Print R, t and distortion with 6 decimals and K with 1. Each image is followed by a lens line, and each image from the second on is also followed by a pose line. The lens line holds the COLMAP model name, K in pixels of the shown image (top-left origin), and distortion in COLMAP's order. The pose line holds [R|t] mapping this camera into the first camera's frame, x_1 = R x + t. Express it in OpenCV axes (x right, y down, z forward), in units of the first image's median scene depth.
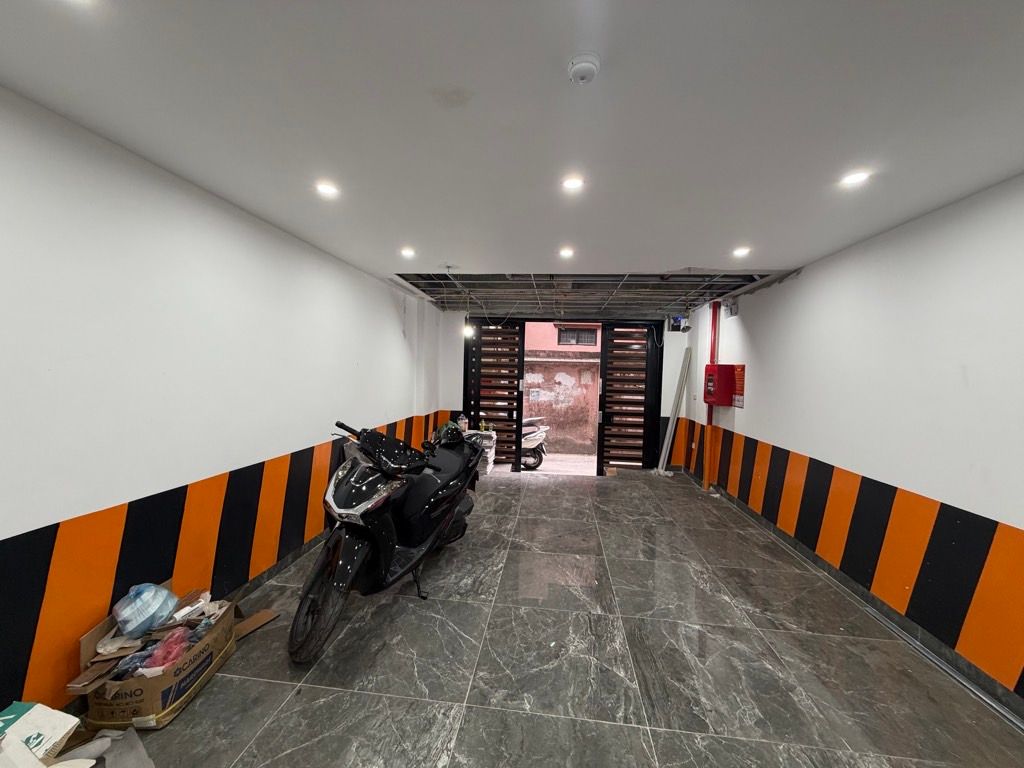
lens RADIAL K [[409.3, 0, 510.0], [0, 409.3, 385.4], [0, 0, 1]] dist [0.003372, 0.000275]
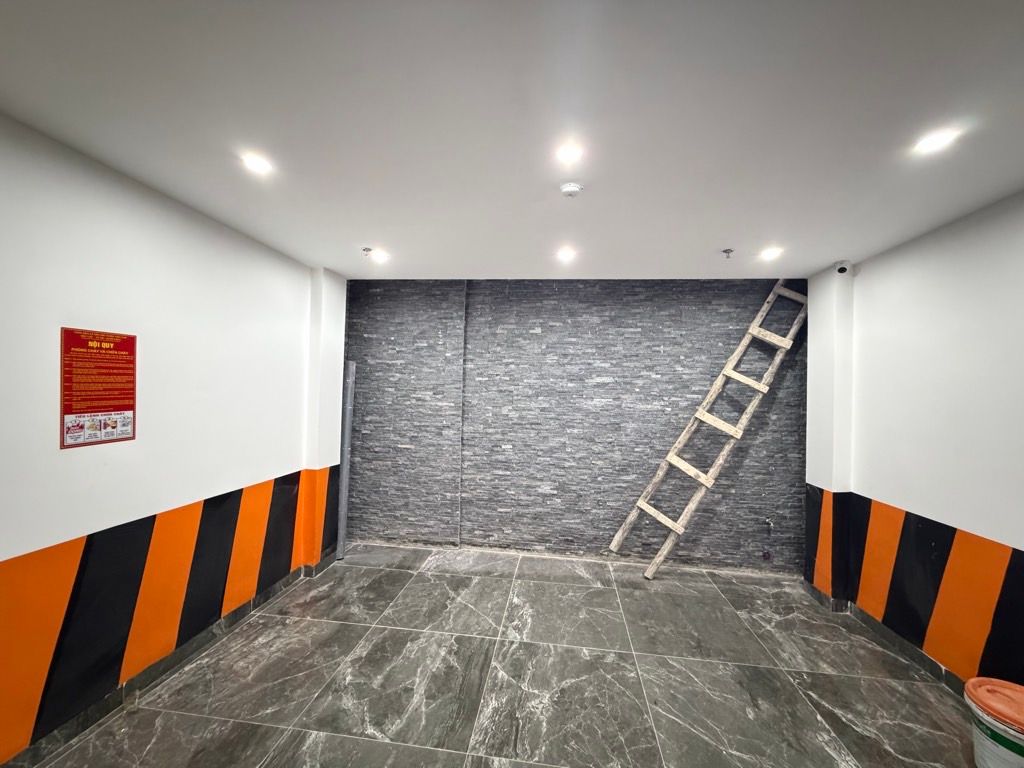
lens RADIAL K [[409.3, 0, 512.5], [0, 409.3, 382.8], [0, 0, 1]] dist [0.003372, 0.000275]
pose [[-0.998773, -0.048906, 0.007821, 0.250772], [-0.048758, 0.998647, 0.018088, -0.063058], [-0.008695, 0.017684, -0.999806, 1.887748]]
